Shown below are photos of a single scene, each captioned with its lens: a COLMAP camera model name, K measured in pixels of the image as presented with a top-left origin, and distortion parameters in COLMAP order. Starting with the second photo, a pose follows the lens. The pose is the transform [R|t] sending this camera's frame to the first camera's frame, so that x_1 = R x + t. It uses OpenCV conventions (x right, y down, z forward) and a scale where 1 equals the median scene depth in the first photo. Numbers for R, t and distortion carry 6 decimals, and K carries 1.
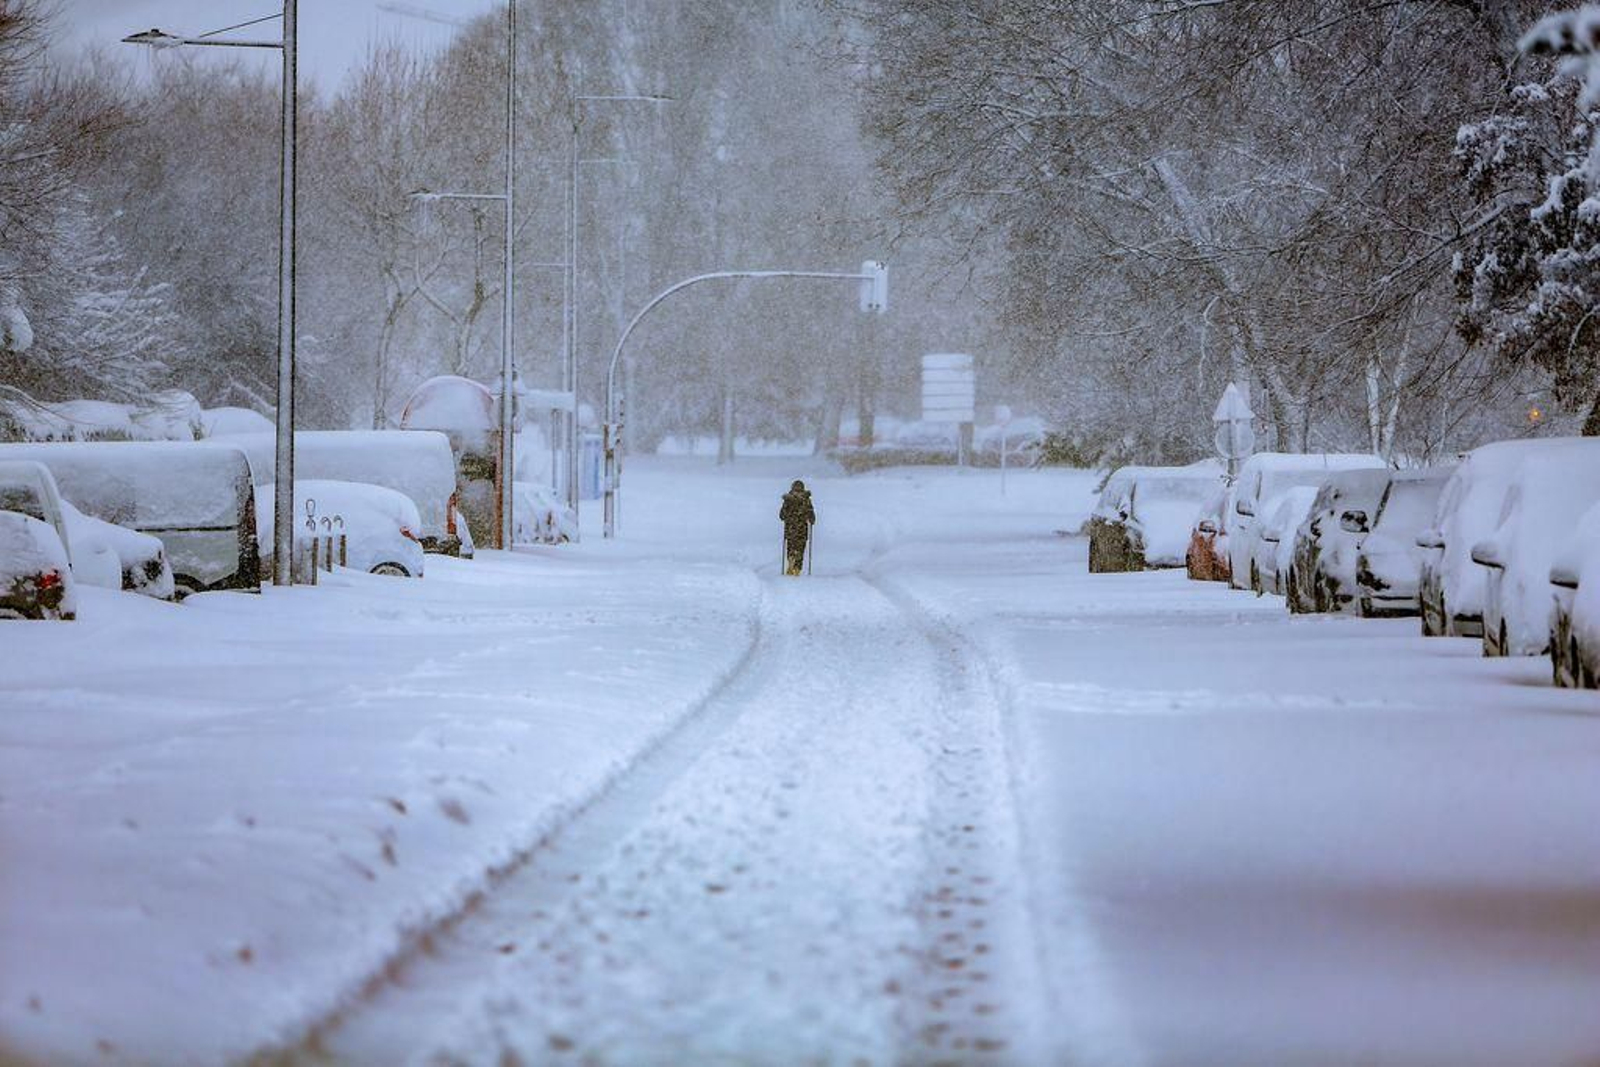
lens RADIAL K [[7364.3, 0, 792.6], [0, 7364.3, 527.6], [0, 0, 1]] dist [0.590340, 0.000000]
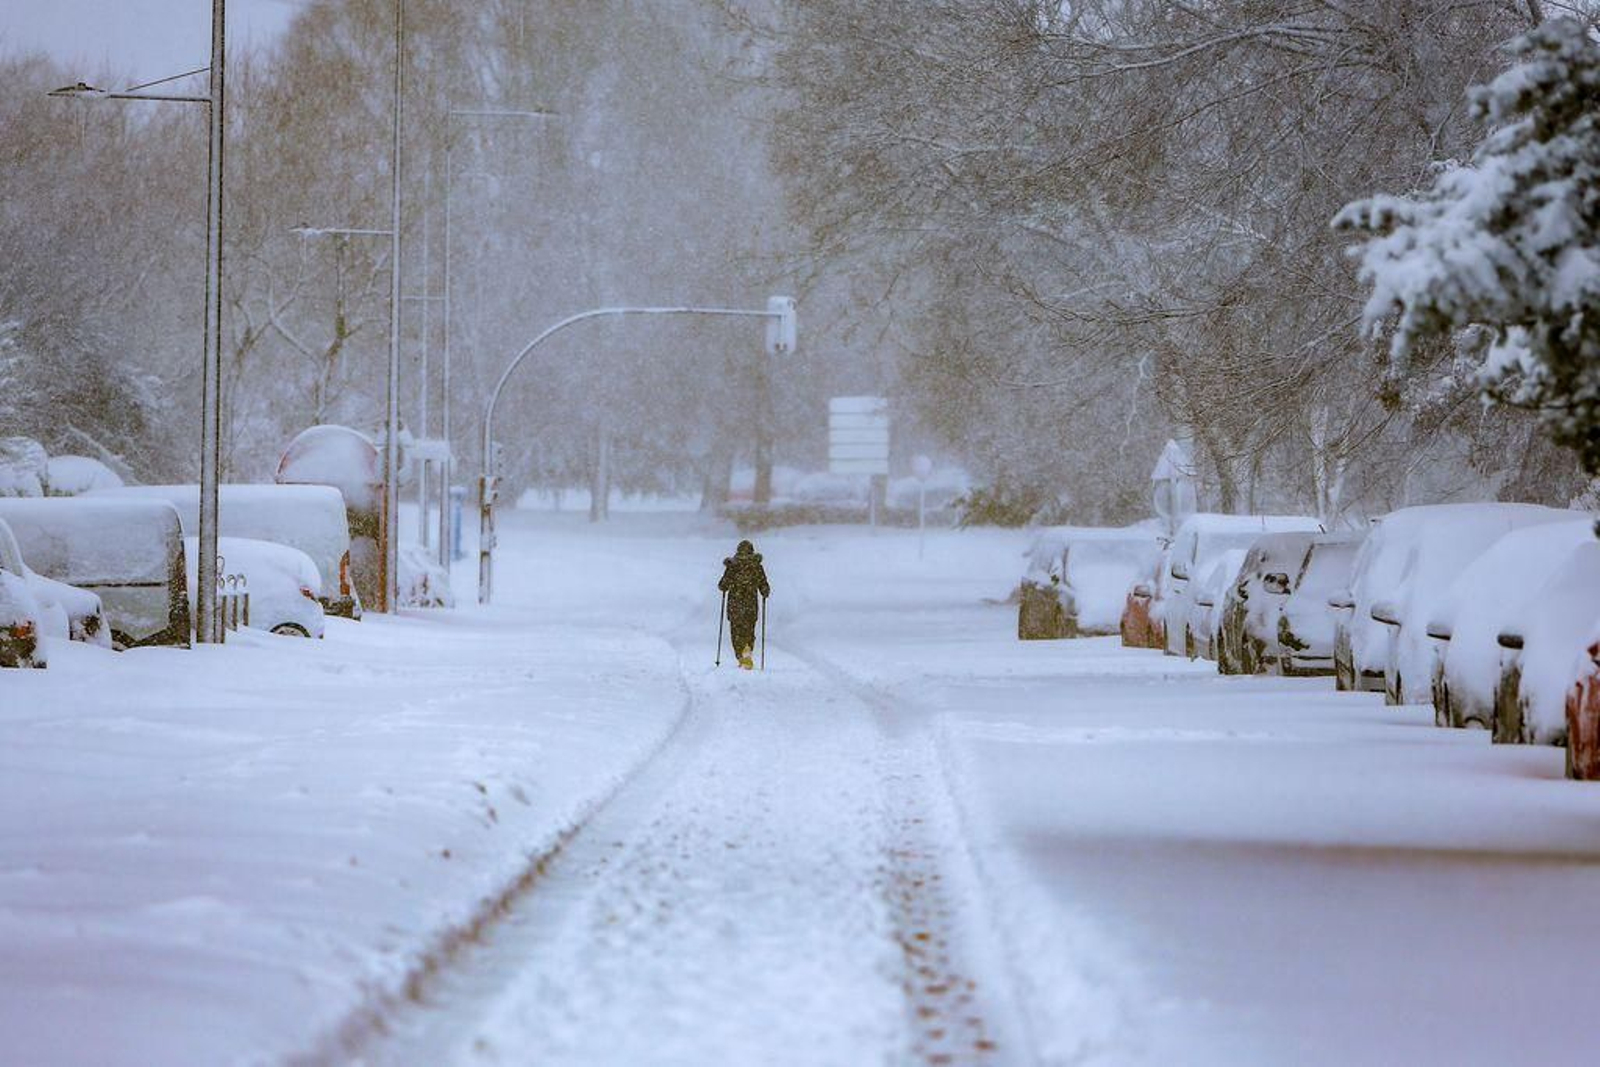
lens RADIAL K [[6830.8, 0, 803.1], [0, 6830.8, 535.4], [0, 0, 1]] dist [0.208029, 0.000000]
pose [[0.999943, 0.005958, 0.008805, 0.005029], [-0.005896, 0.999958, -0.007065, -0.000931], [-0.008846, 0.007013, 0.999936, 0.129390]]
